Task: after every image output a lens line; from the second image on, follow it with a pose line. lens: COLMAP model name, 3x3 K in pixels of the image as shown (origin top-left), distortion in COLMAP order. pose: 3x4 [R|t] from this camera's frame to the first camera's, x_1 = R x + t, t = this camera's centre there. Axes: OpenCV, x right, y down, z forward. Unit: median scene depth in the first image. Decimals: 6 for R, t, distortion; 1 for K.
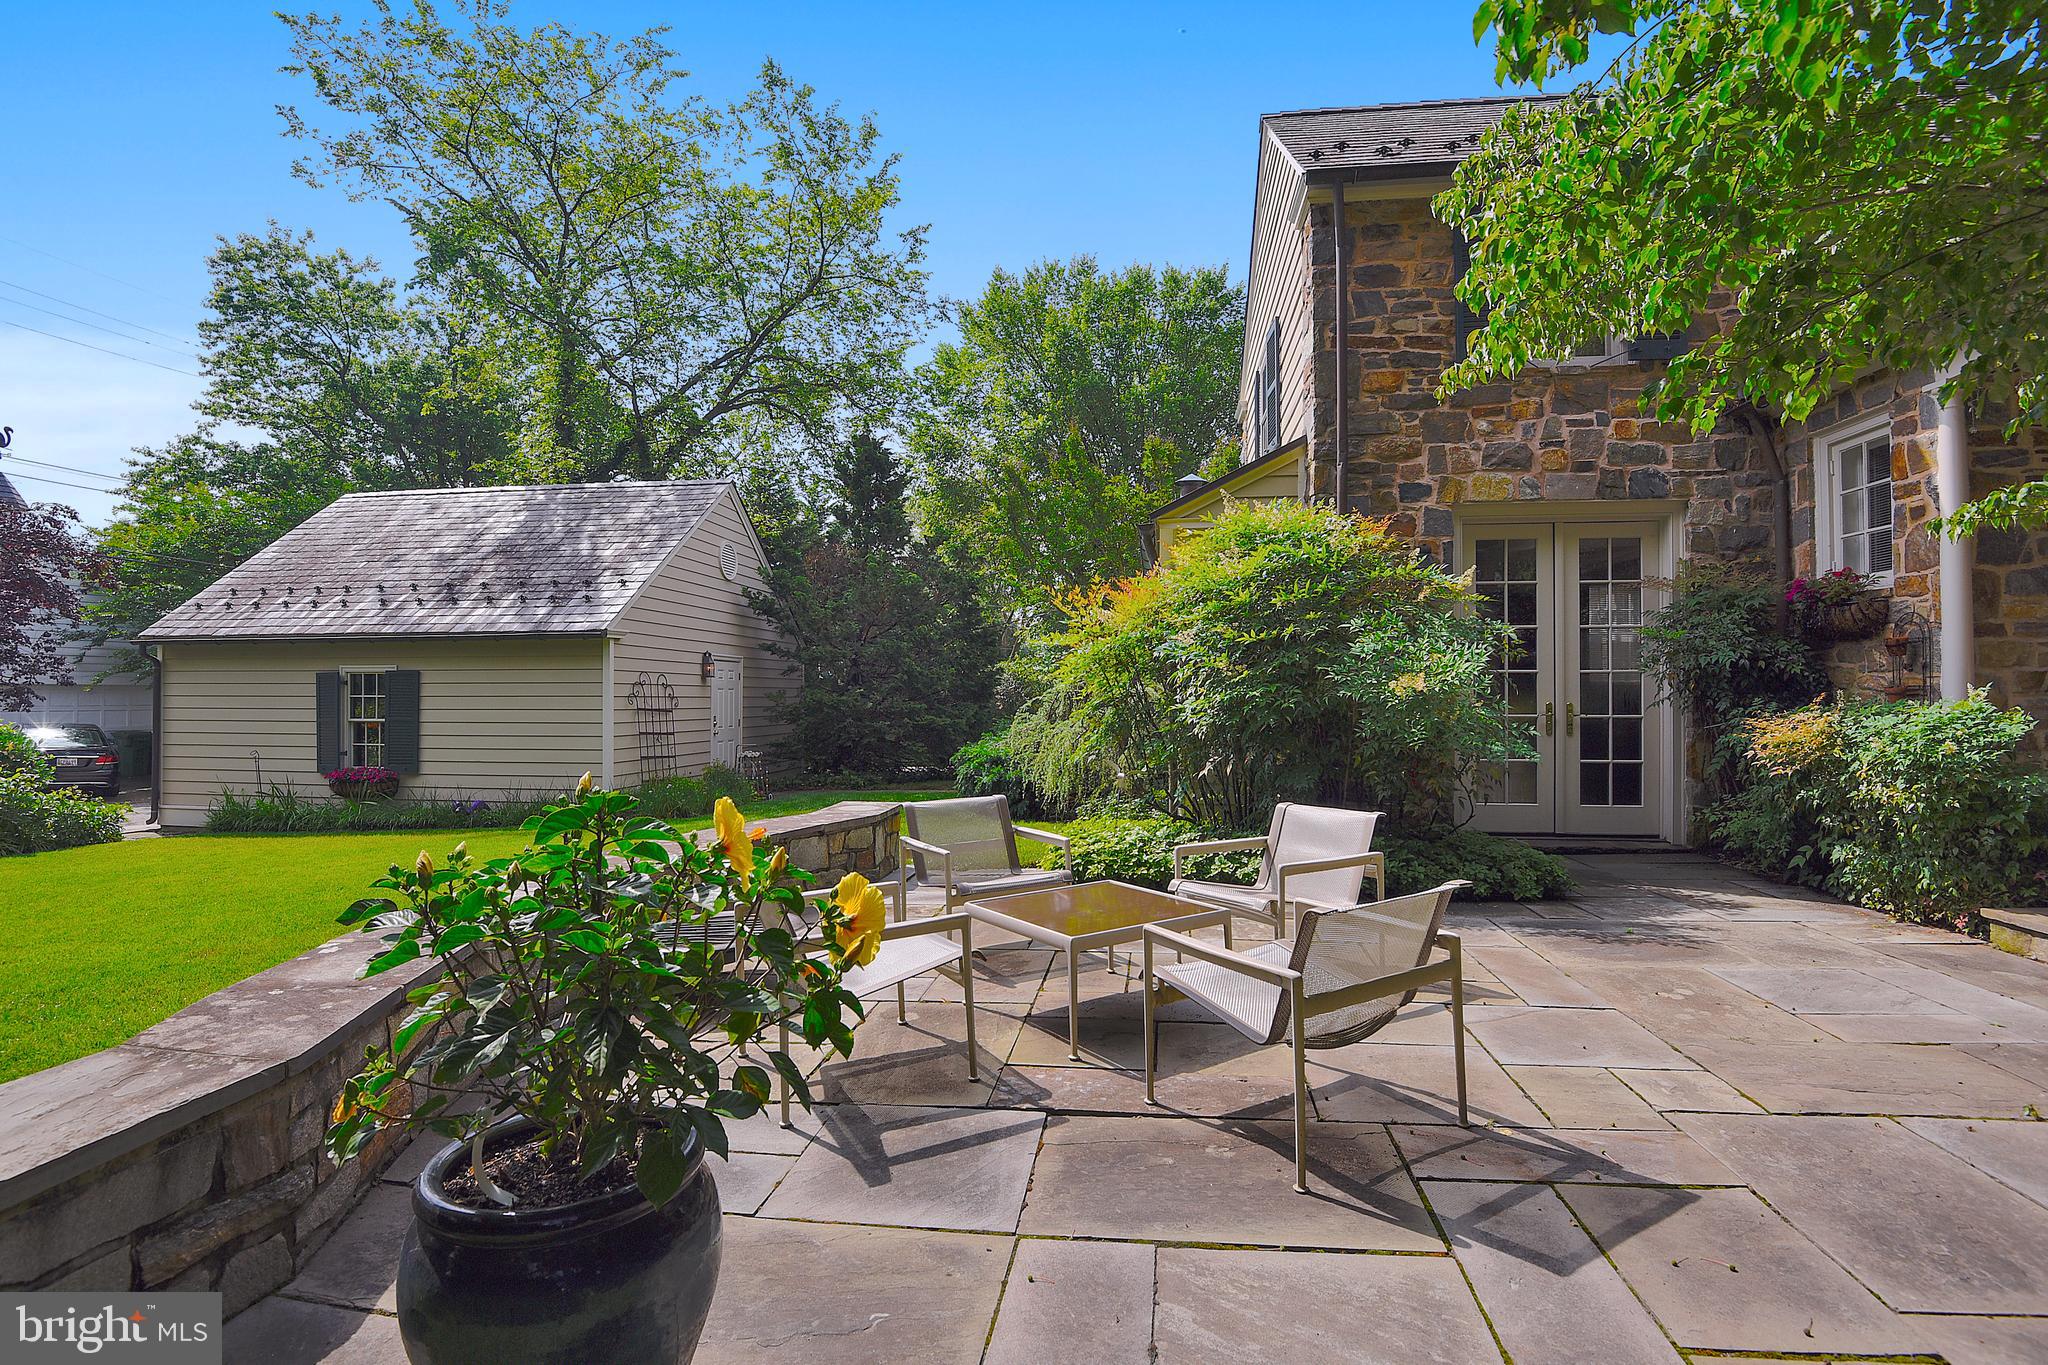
lens RADIAL K [[946.4, 0, 1017.9], [0, 946.4, 686.7], [0, 0, 1]] dist [-0.007878, -0.024233]
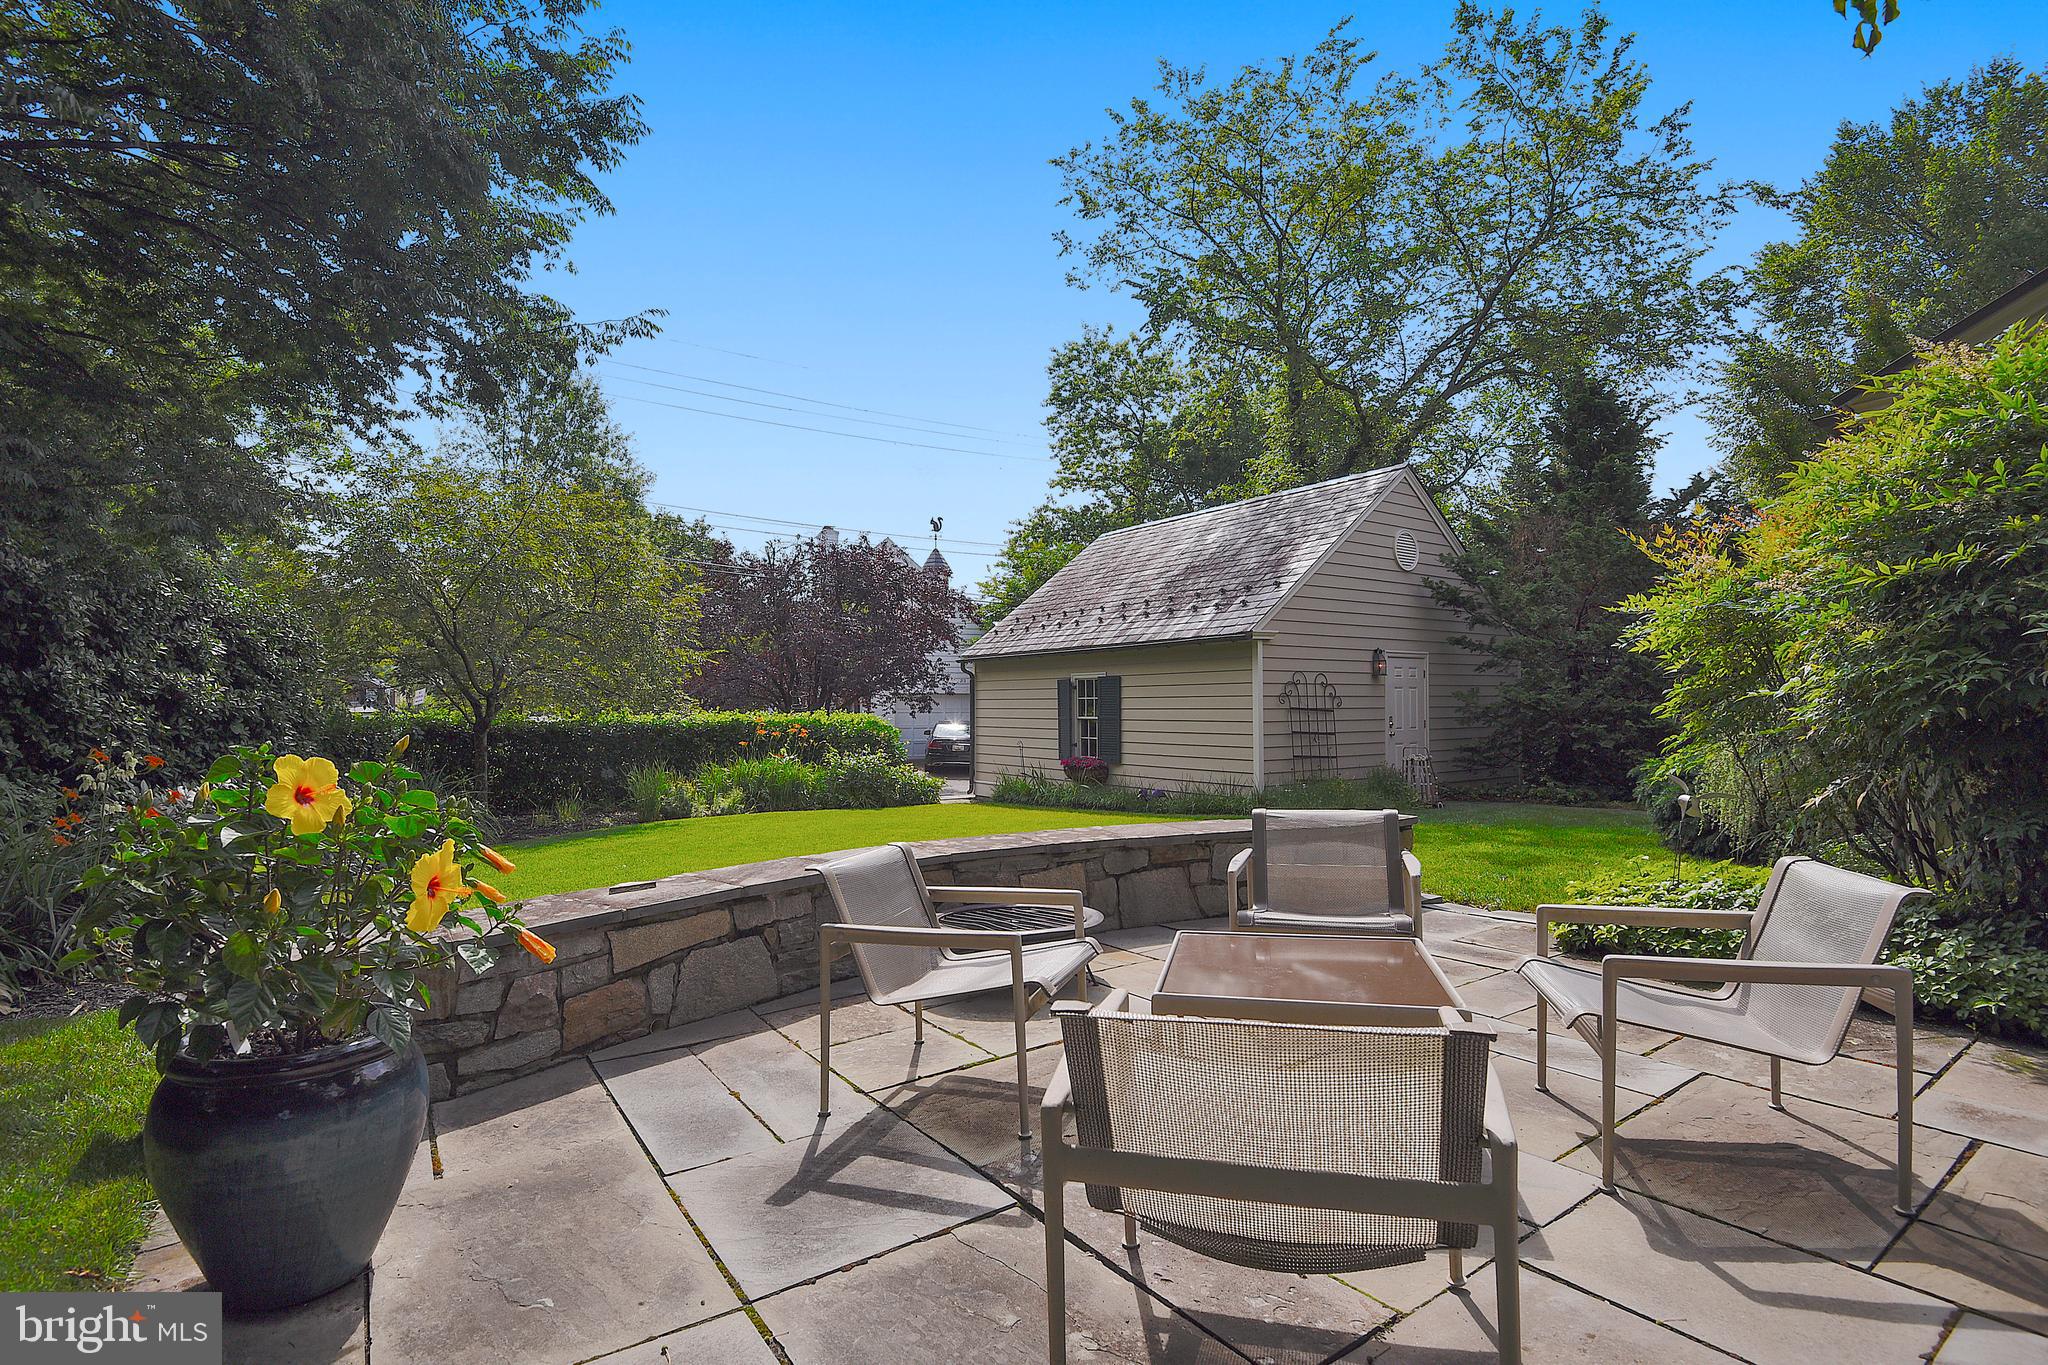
lens RADIAL K [[946.4, 0, 1017.9], [0, 946.4, 686.7], [0, 0, 1]] dist [-0.007878, -0.024233]
pose [[0.681081, -0.018696, -0.731969, 0.107486], [0.013559, 0.999825, -0.012921, 0.007657], [0.732083, -0.001125, 0.681215, 0.079835]]
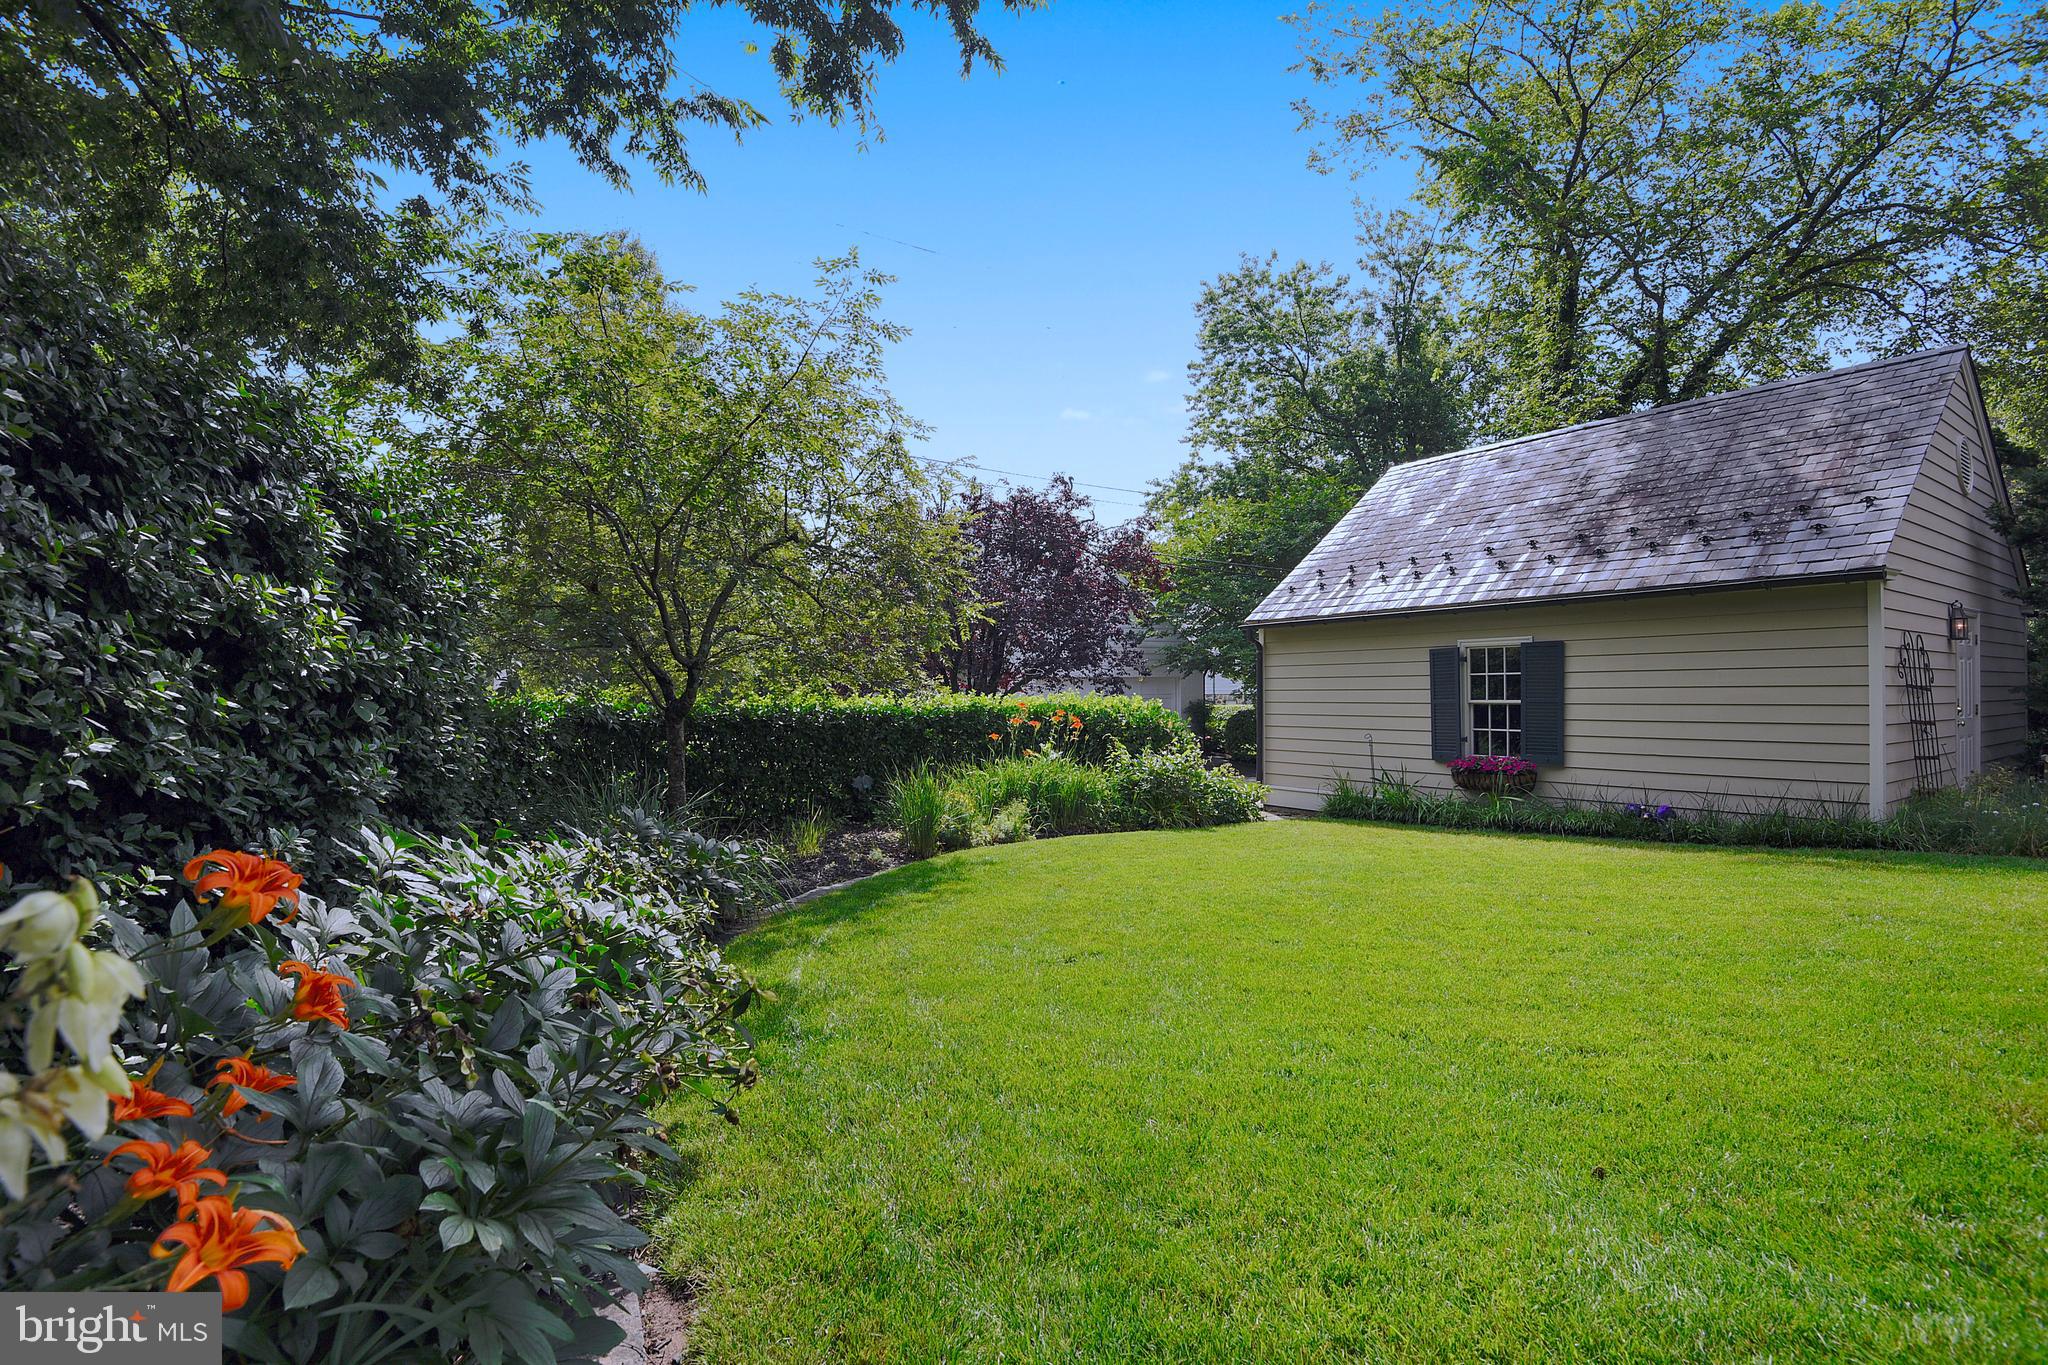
lens RADIAL K [[946.4, 0, 1017.9], [0, 946.4, 686.7], [0, 0, 1]] dist [-0.007878, -0.024233]
pose [[0.673005, -0.011691, -0.739546, -0.270943], [0.012860, 0.999909, -0.004104, 0.015479], [0.739526, -0.006749, 0.673094, 0.073794]]
